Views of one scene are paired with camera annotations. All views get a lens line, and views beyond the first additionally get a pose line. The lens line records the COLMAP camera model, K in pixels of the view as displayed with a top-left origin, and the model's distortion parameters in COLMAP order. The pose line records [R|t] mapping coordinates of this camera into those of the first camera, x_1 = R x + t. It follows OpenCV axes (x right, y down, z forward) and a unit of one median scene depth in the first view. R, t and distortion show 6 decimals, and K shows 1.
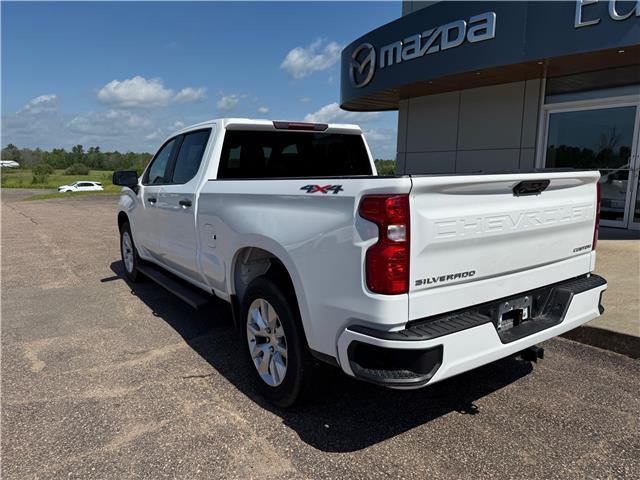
lens RADIAL K [[453.5, 0, 323.7], [0, 453.5, 247.7], [0, 0, 1]] dist [0.032119, -0.046656]
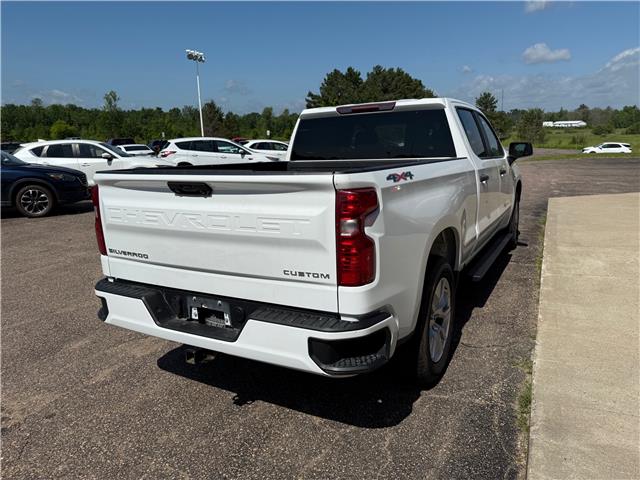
lens RADIAL K [[449.0, 0, 324.3], [0, 449.0, 242.7], [0, 0, 1]] dist [0.079834, -0.114823]
pose [[0.454916, 0.191381, -0.869727, 0.787422], [-0.124324, 0.980719, 0.150776, -0.108620], [0.881813, 0.039538, 0.469938, 0.432253]]
